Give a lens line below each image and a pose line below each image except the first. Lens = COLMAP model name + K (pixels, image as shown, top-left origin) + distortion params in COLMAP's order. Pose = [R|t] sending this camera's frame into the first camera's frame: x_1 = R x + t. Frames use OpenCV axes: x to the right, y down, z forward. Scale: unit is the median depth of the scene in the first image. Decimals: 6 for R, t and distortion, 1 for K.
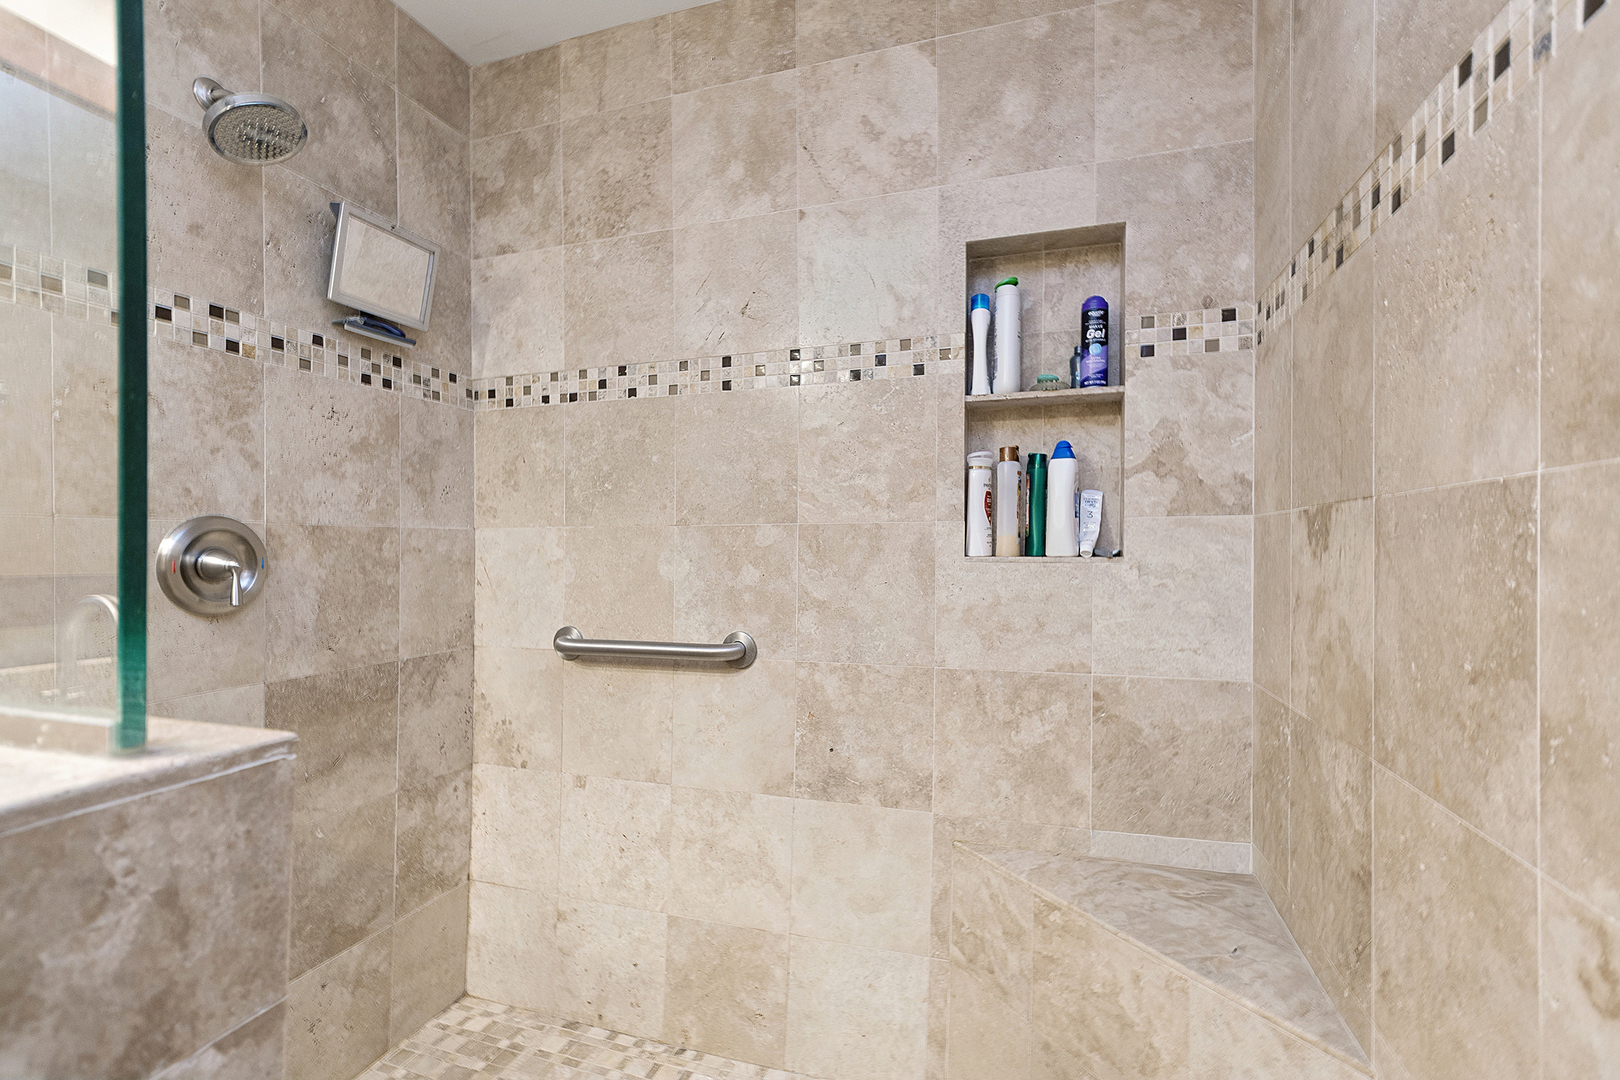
lens RADIAL K [[725.5, 0, 813.6], [0, 725.5, 545.2], [0, 0, 1]] dist [-0.020043, 0.000139]
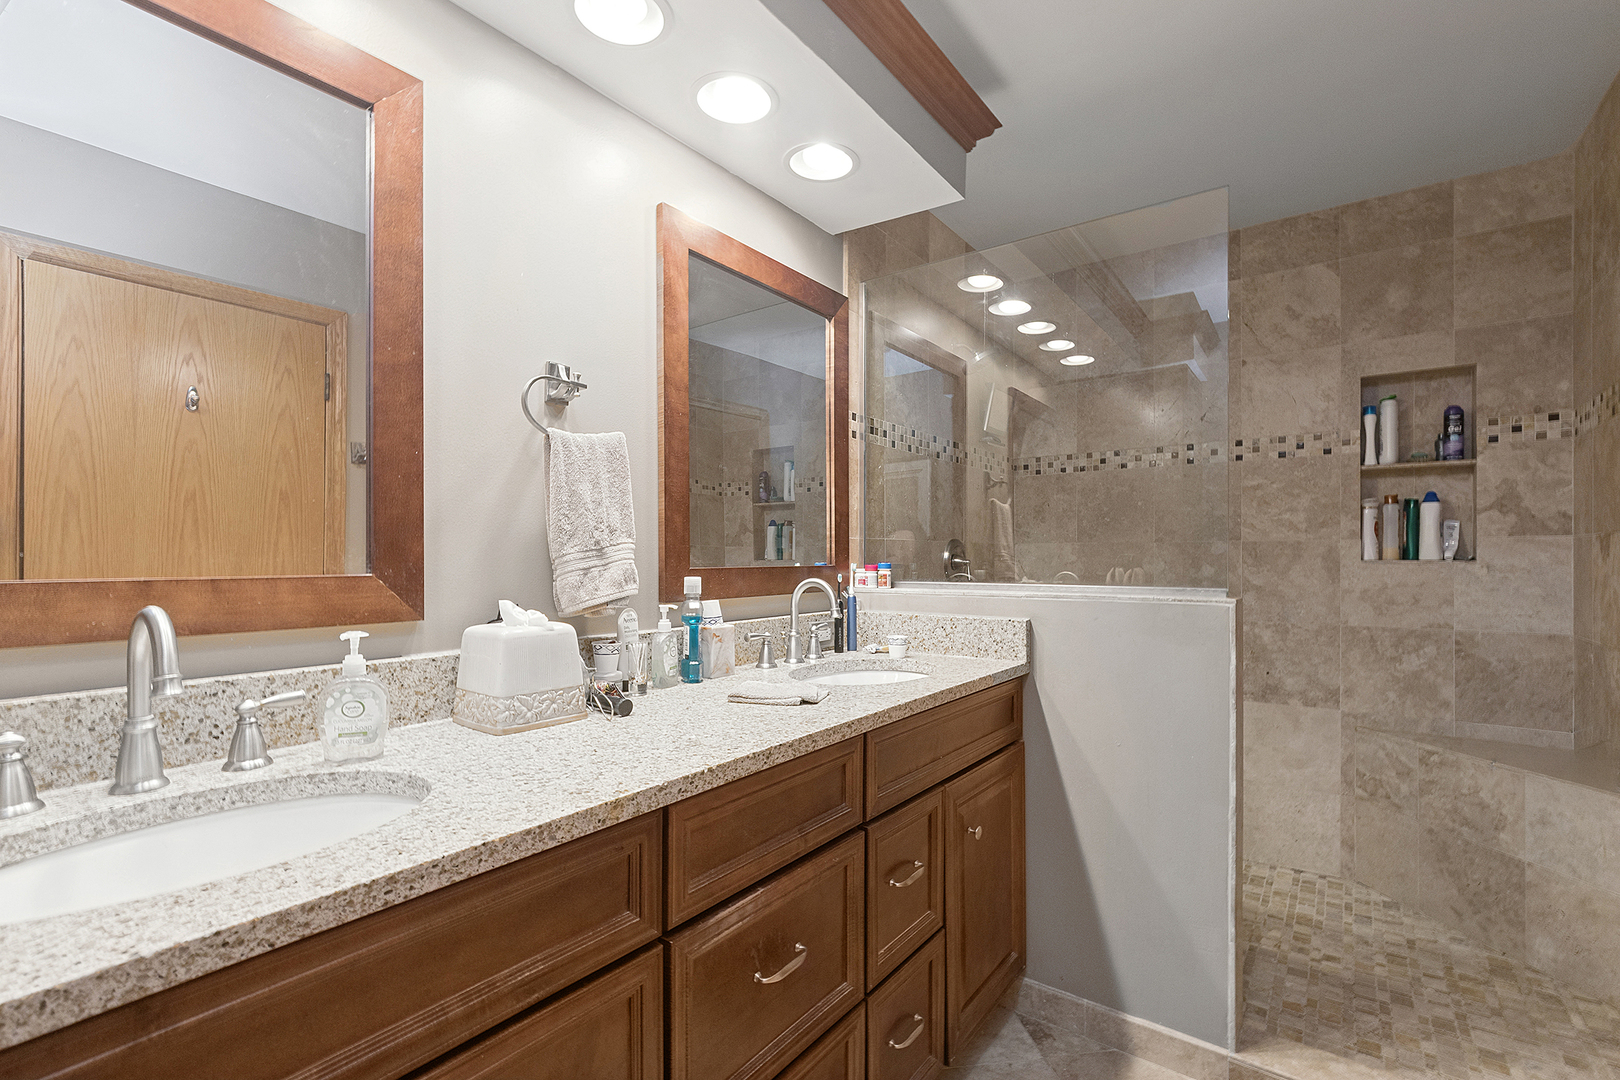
lens RADIAL K [[736.9, 0, 816.0], [0, 736.9, 542.2], [0, 0, 1]] dist [-0.002106, 0.003946]
pose [[0.948063, -0.005560, -0.318033, -0.461345], [0.000201, 0.999858, -0.016879, 0.002055], [0.318081, 0.015939, 0.947929, -1.066828]]
